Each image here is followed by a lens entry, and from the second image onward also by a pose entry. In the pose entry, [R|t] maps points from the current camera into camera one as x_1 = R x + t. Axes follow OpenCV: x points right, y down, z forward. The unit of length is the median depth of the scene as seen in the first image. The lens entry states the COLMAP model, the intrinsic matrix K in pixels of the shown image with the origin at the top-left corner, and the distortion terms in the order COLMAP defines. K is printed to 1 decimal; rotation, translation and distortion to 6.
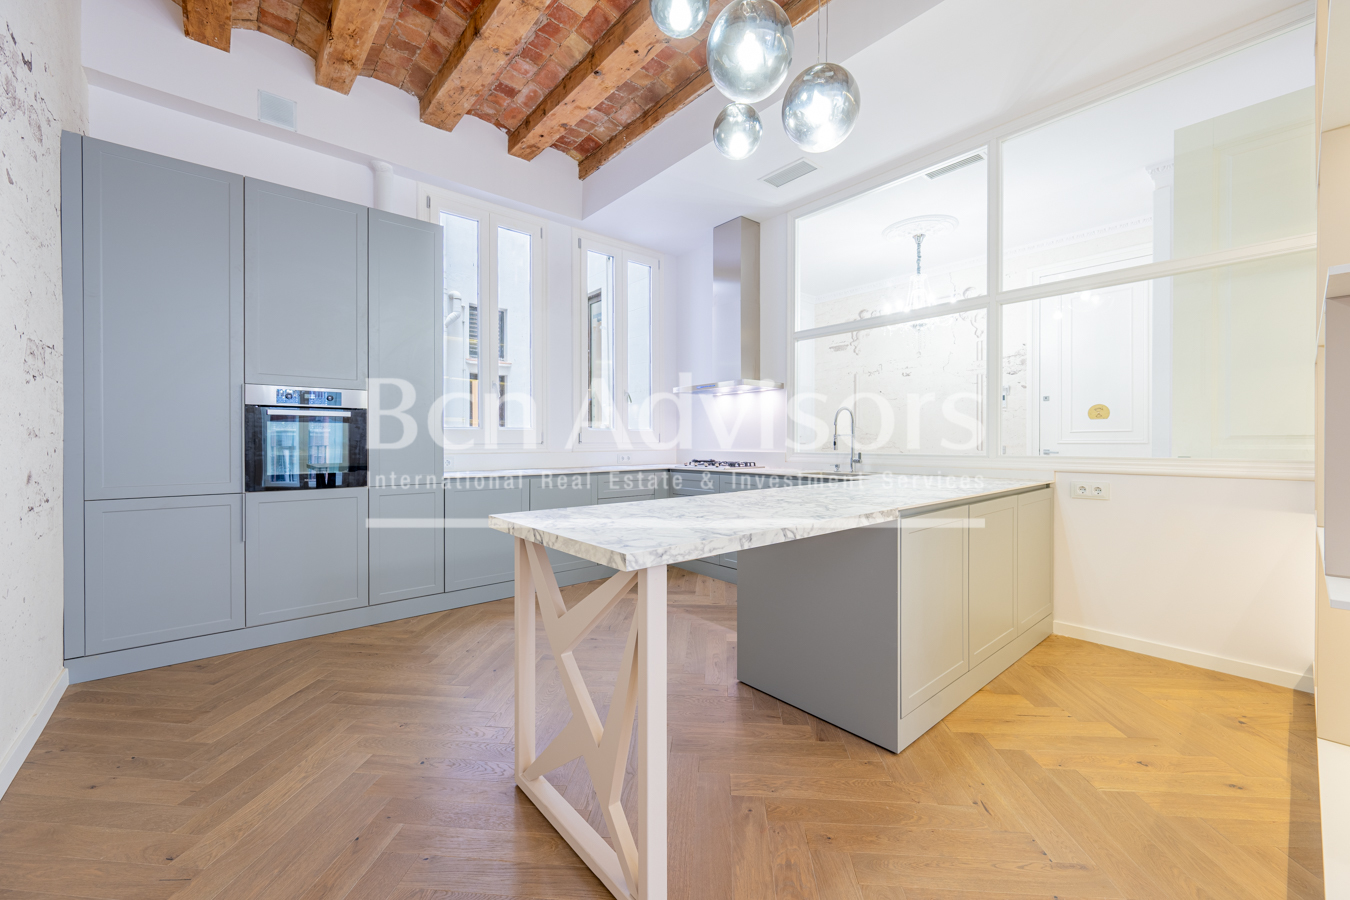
lens RADIAL K [[540.5, 0, 686.2], [0, 540.5, 443.4], [0, 0, 1]] dist [-0.004650, 0.001753]
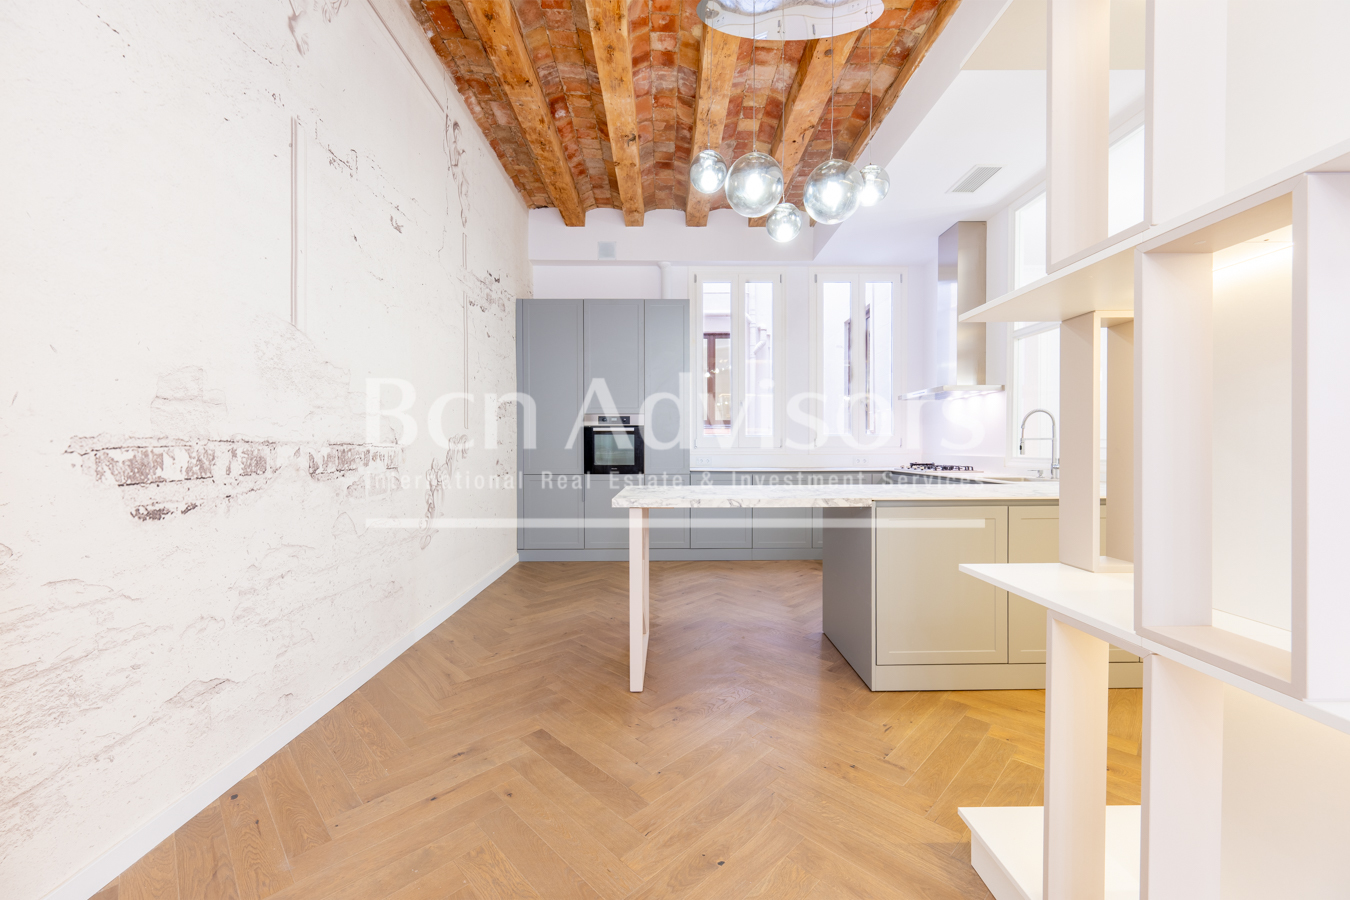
lens RADIAL K [[540.5, 0, 675.6], [0, 540.5, 452.1], [0, 0, 1]] dist [-0.004650, 0.001753]
pose [[0.762664, 0.006764, -0.646760, 0.488208], [-0.001582, 0.999962, 0.008592, 0.000869], [0.646794, -0.005529, 0.762645, -0.152062]]
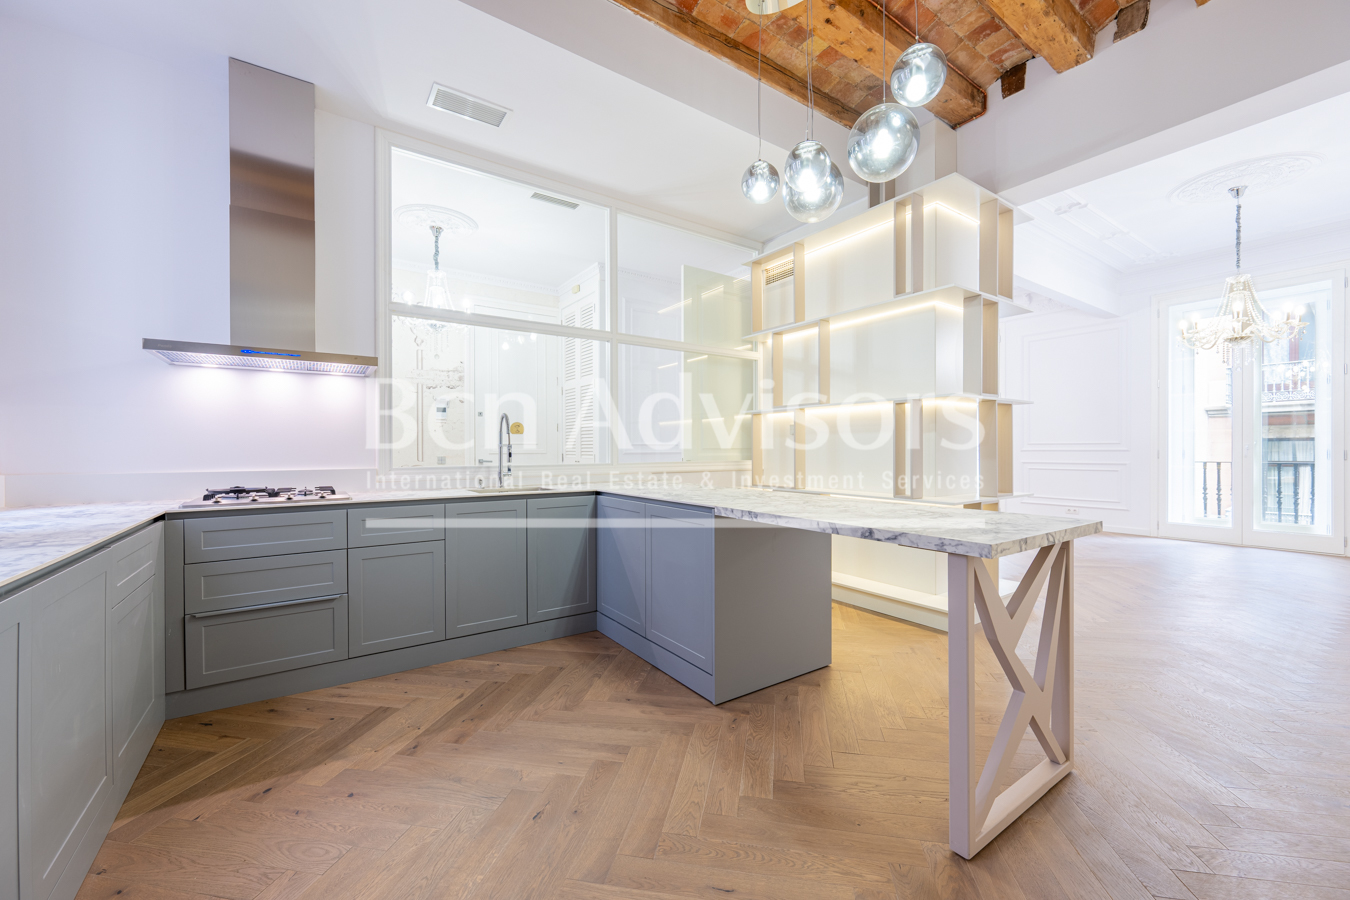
lens RADIAL K [[540.5, 0, 675.3], [0, 540.5, 451.9], [0, 0, 1]] dist [-0.004650, 0.001753]
pose [[0.092993, -0.000744, 0.995666, -0.631585], [0.006372, 0.999980, 0.000152, -0.002654], [-0.995646, 0.006331, 0.092996, 0.729446]]
